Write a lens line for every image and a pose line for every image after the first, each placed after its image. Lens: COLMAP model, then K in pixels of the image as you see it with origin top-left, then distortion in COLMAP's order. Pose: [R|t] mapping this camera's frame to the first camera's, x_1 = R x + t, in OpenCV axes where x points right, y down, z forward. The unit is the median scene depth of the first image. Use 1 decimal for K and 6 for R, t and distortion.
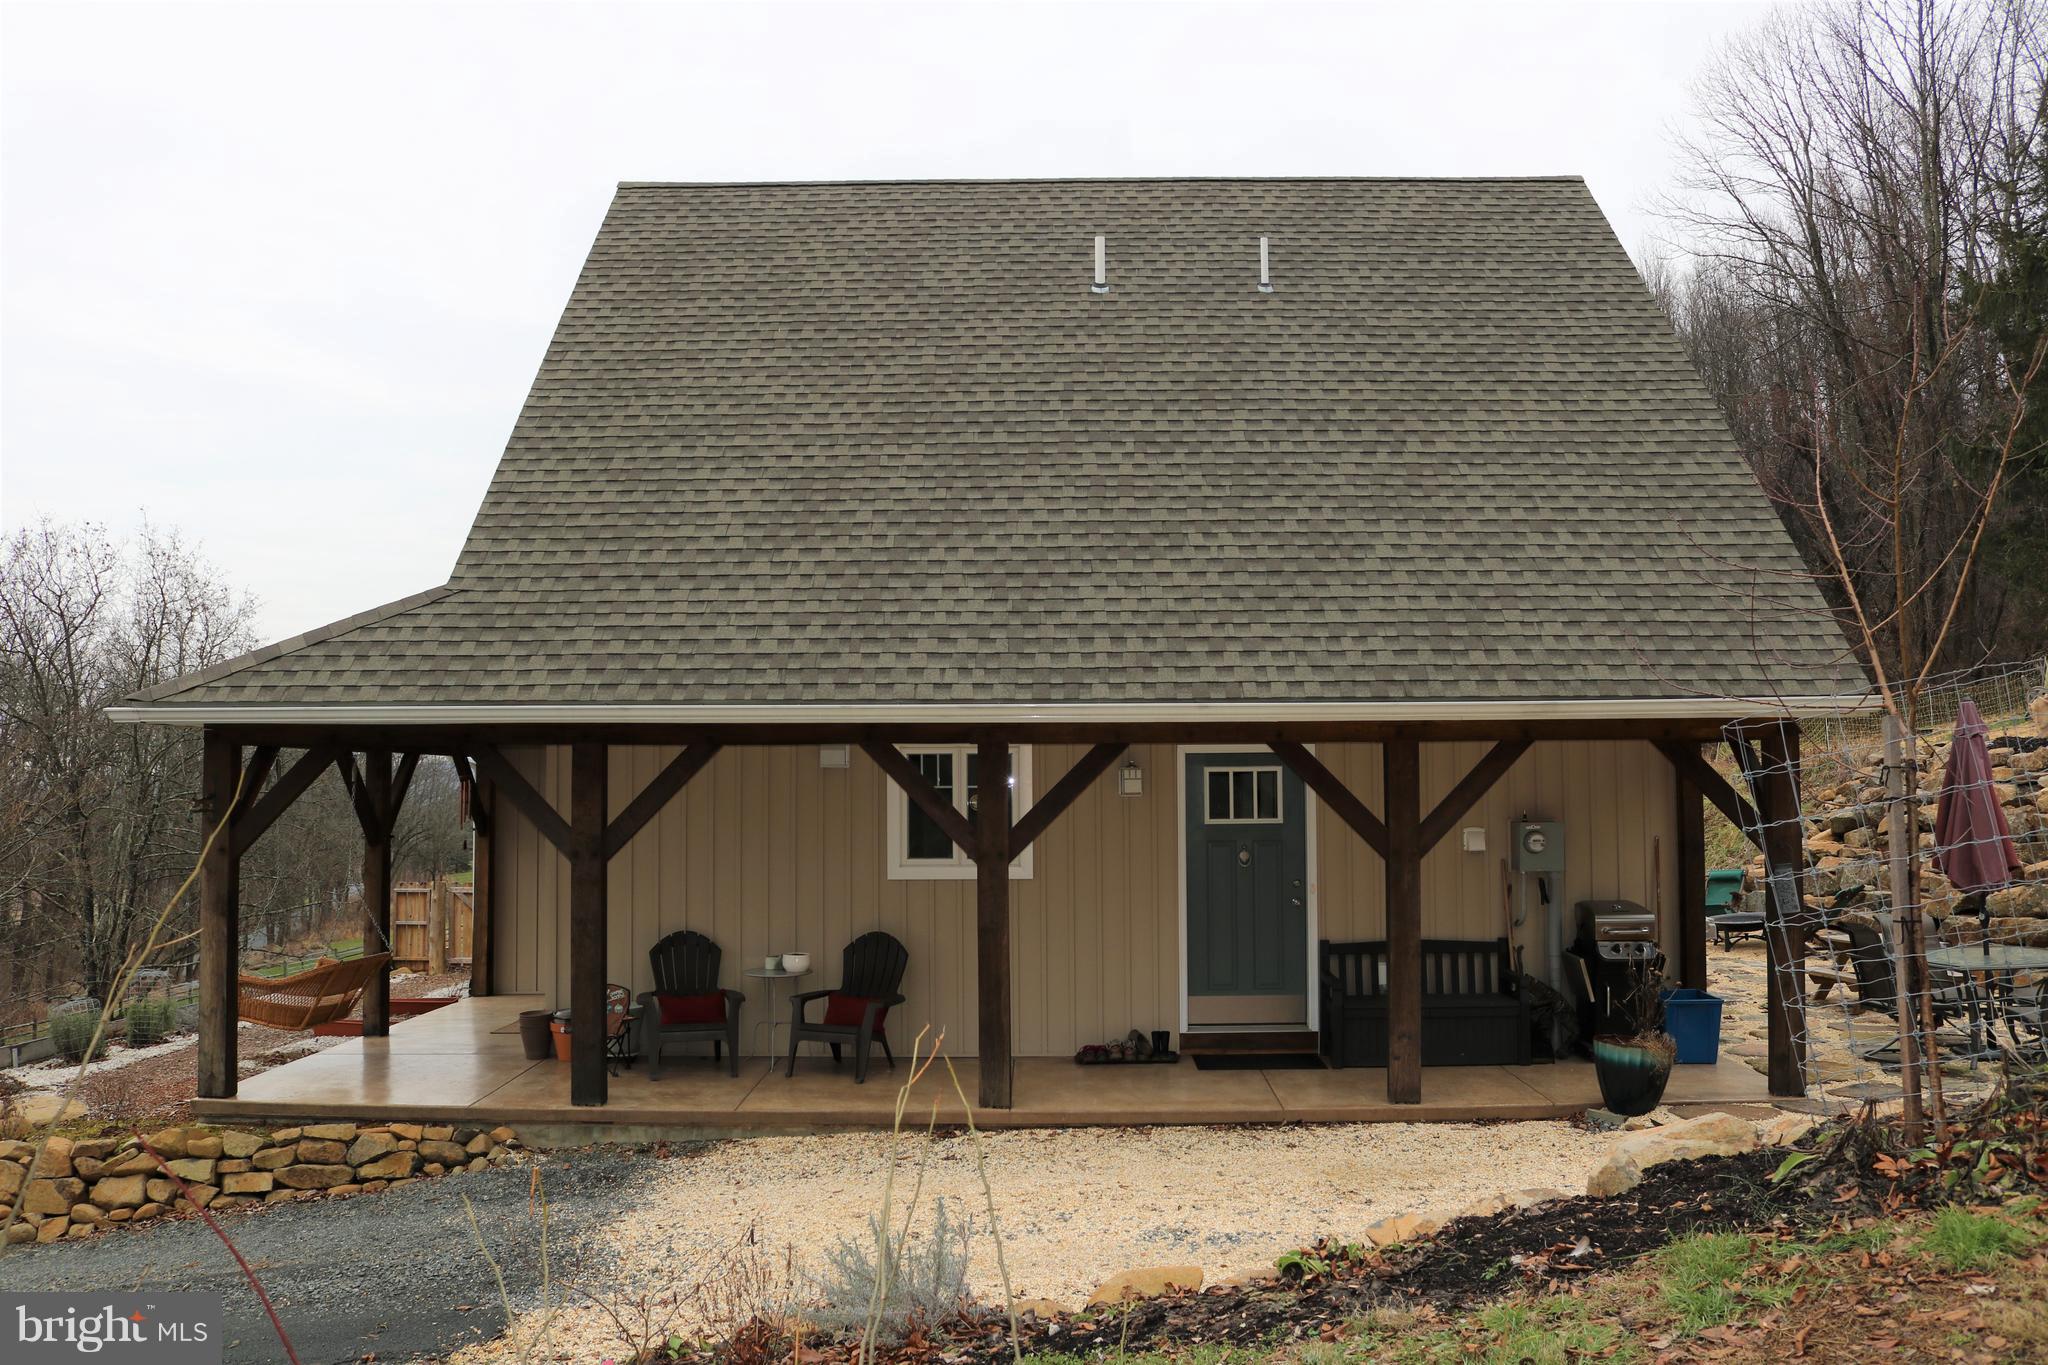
lens RADIAL K [[1722.2, 0, 1024.0], [0, 1722.2, 682.5], [0, 0, 1]] dist [-0.147334, 0.139170]
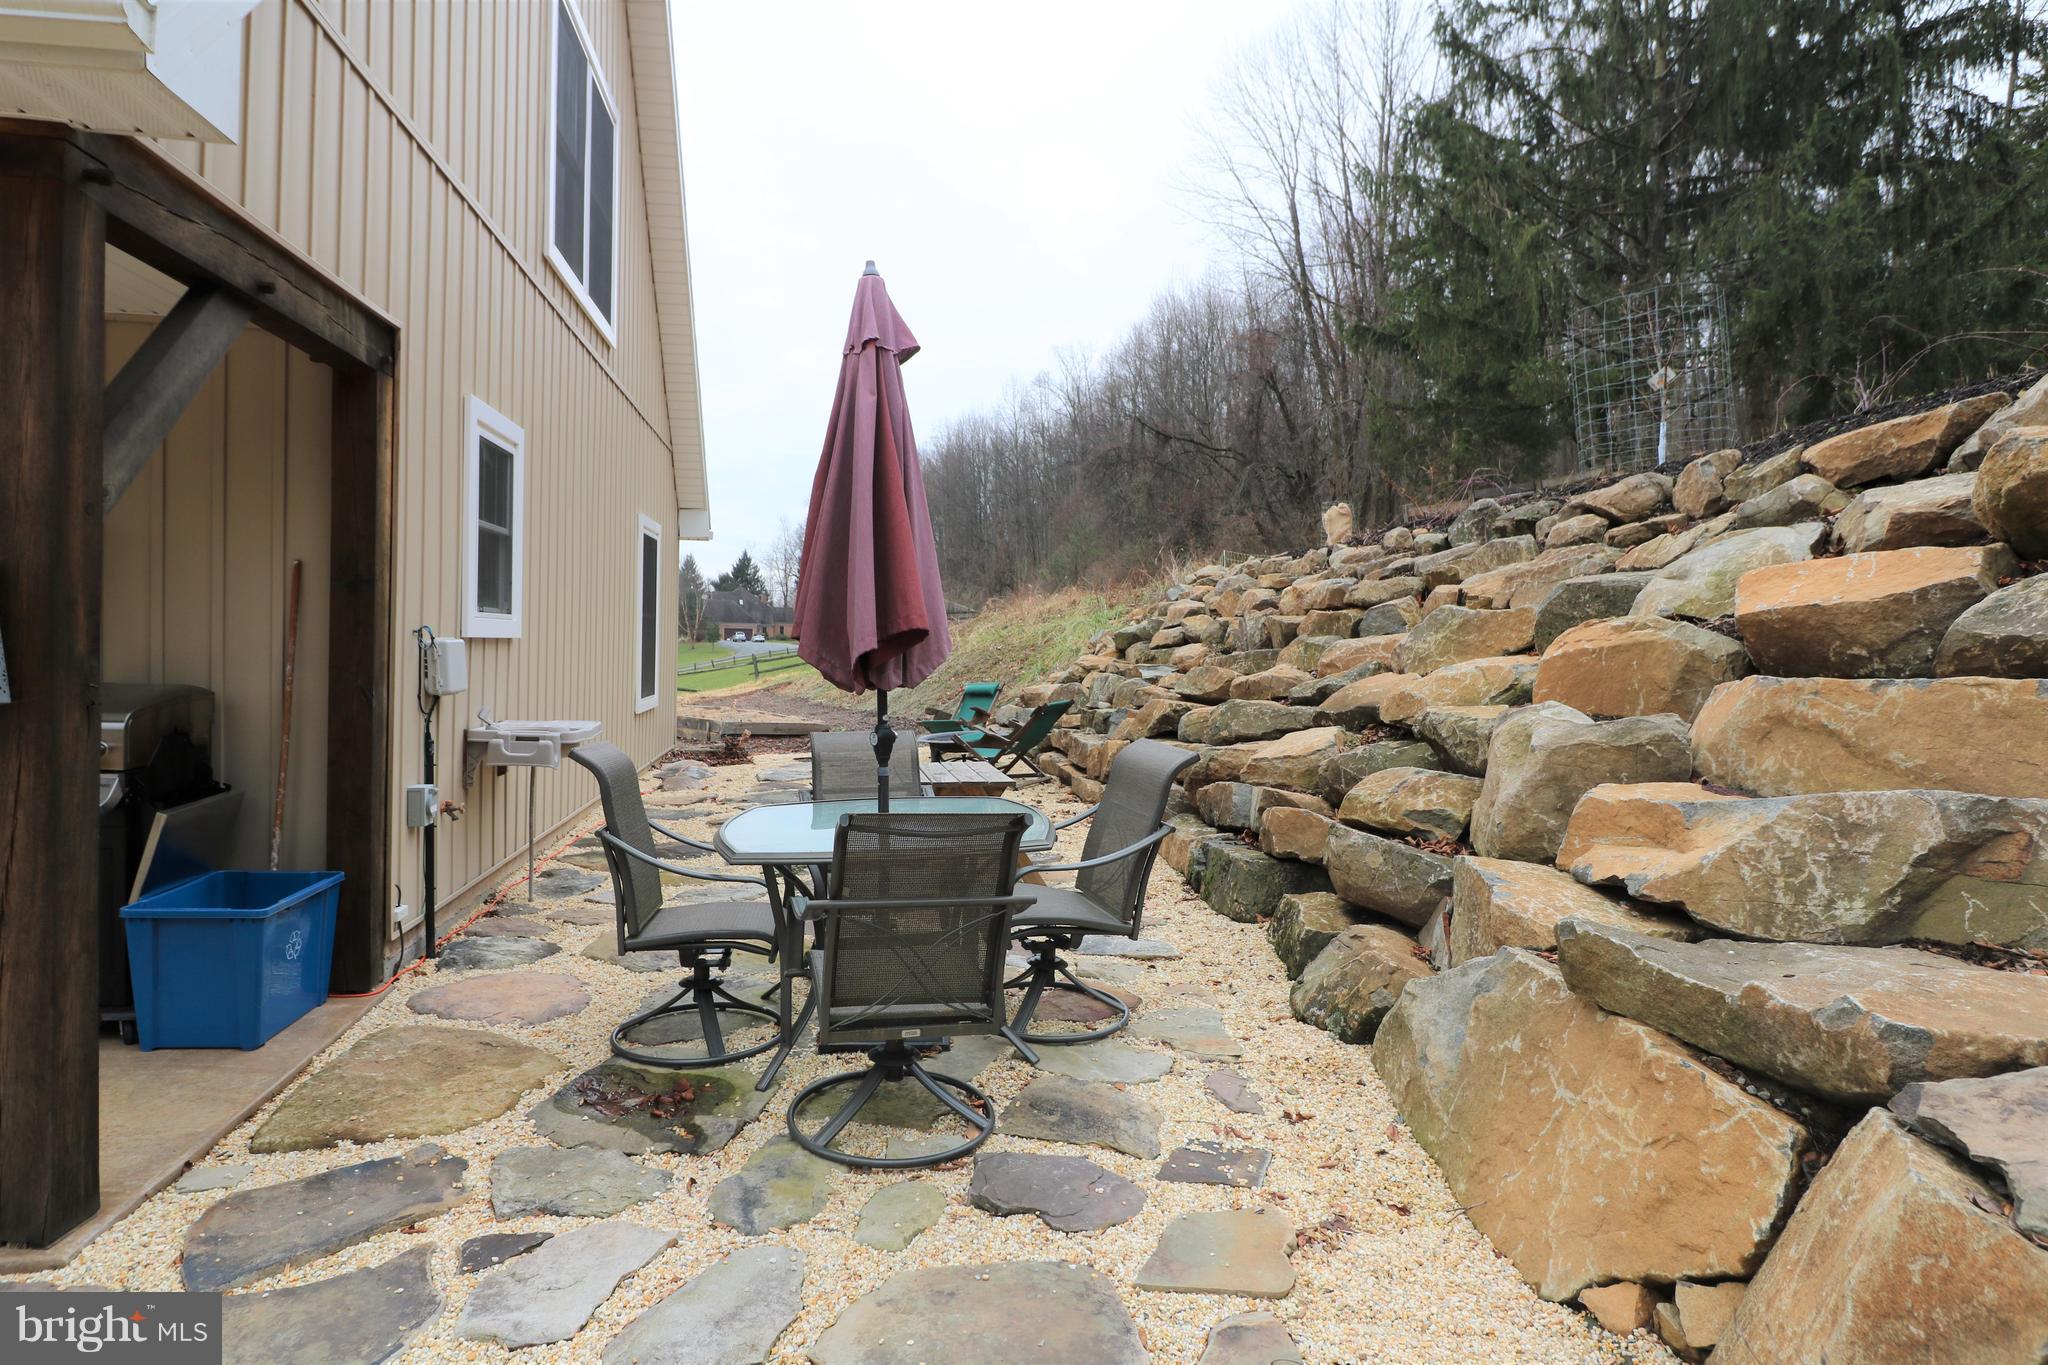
lens RADIAL K [[1139.3, 0, 1024.0], [0, 1139.3, 682.5], [0, 0, 1]] dist [-0.003427, -0.000467]
pose [[0.983683, 0.024781, 0.178194, 0.128722], [-0.040845, 0.995366, 0.087053, 0.022197], [-0.175211, -0.092911, 0.980137, 0.156835]]
